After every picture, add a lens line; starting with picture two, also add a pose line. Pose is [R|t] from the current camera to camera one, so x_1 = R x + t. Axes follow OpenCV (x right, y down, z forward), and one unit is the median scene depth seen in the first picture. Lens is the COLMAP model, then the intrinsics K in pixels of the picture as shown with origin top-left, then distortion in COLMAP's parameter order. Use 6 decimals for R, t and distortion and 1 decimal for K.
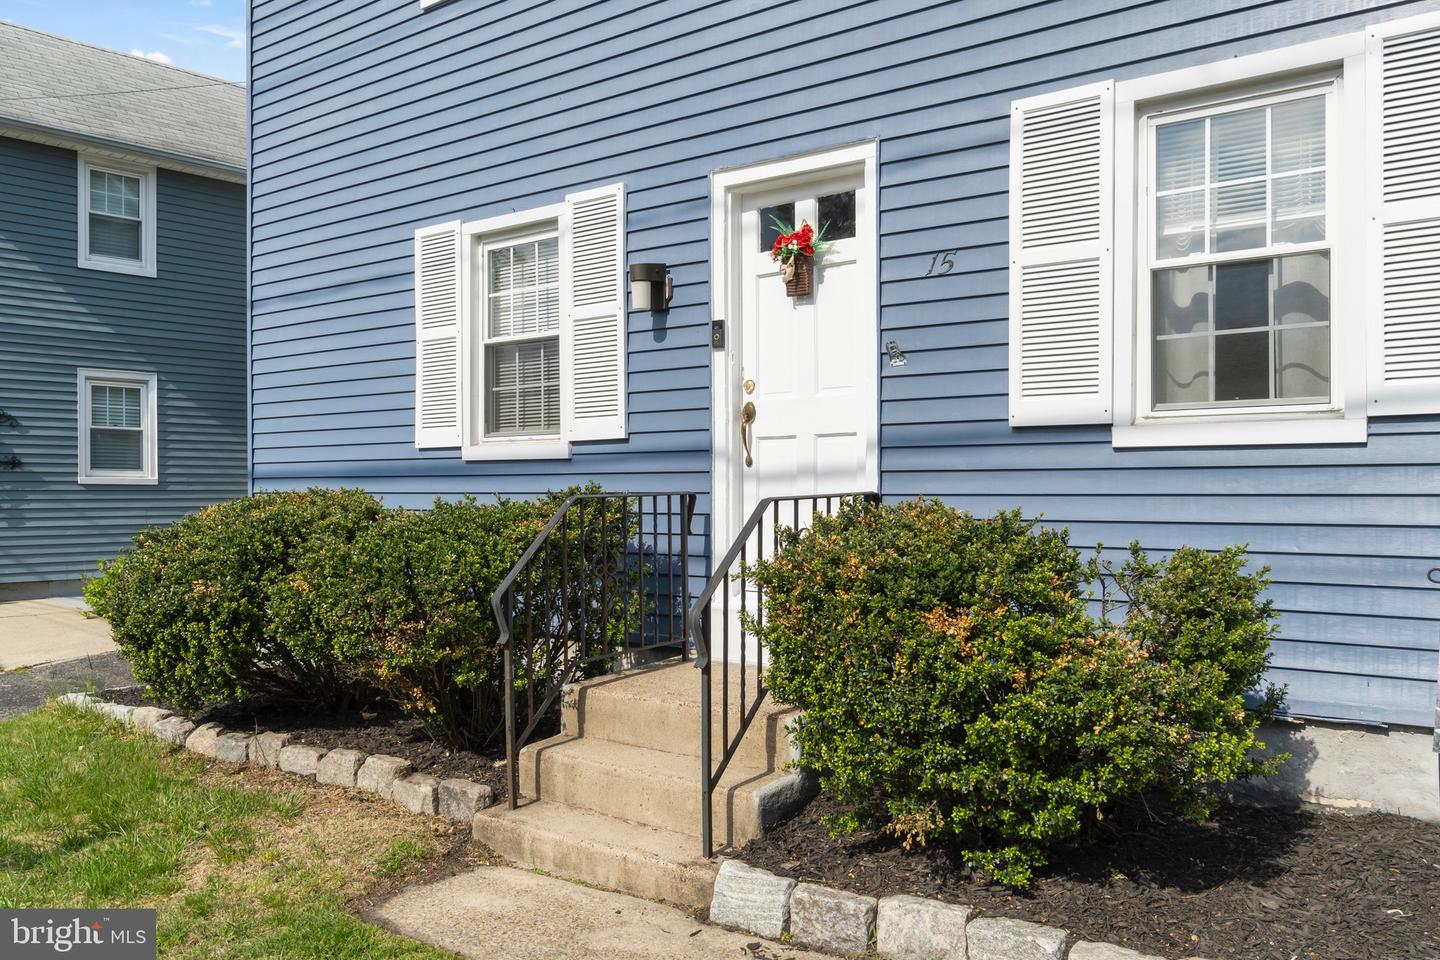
lens RADIAL K [[1177.2, 0, 679.3], [0, 1177.2, 487.0], [0, 0, 1]] dist [-0.005802, -0.002586]
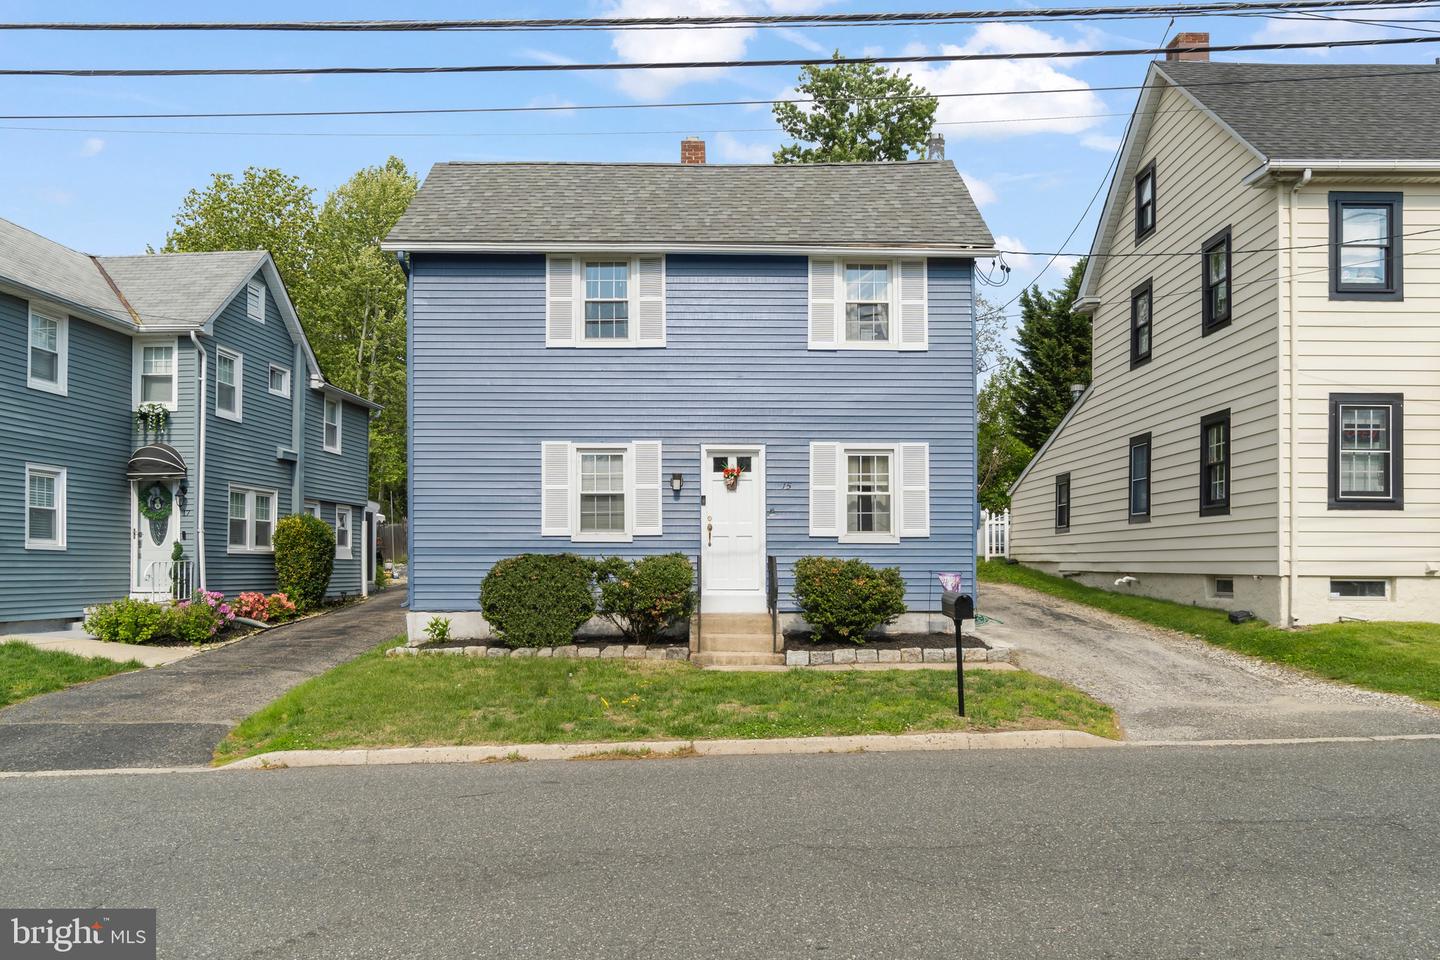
lens RADIAL K [[1040.5, 0, 751.7], [0, 1040.5, 558.4], [0, 0, 1]] dist [-0.010223, -0.000866]
pose [[0.774972, 0.009961, 0.631918, -1.481939], [-0.005538, 0.999944, -0.008971, 0.034358], [-0.631972, 0.003453, 0.774984, -1.045994]]
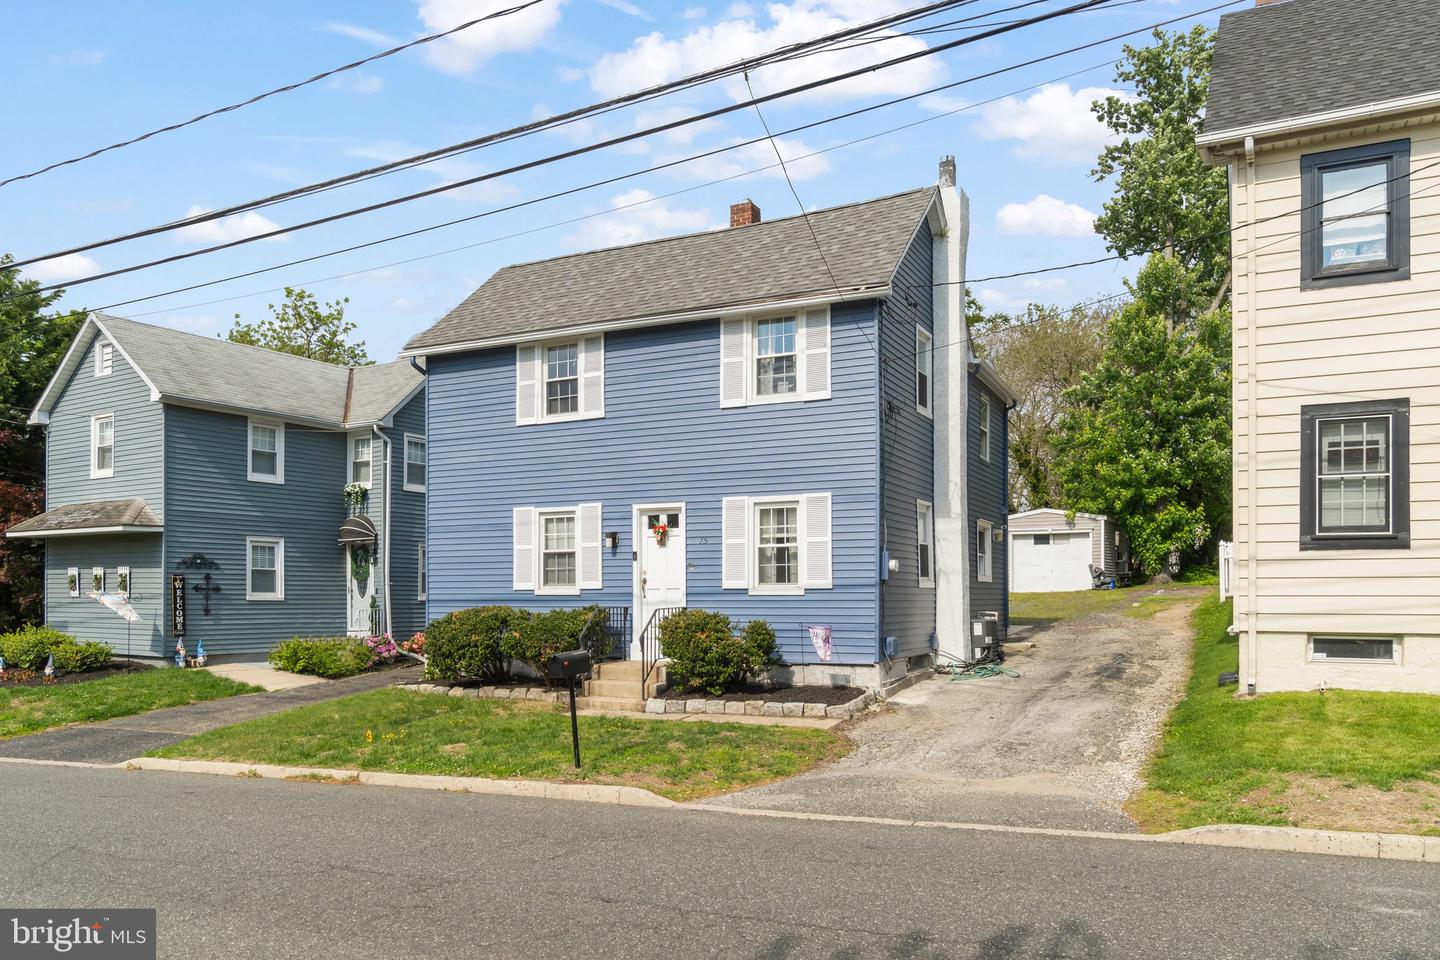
lens RADIAL K [[1056.7, 0, 719.5], [0, 1056.7, 587.4], [0, 0, 1]] dist [-0.007411, -0.001823]
pose [[0.978481, 0.003831, 0.206301, -0.324200], [-0.002014, 0.999957, -0.009019, -0.021937], [-0.206327, 0.008410, 0.978447, -1.779600]]
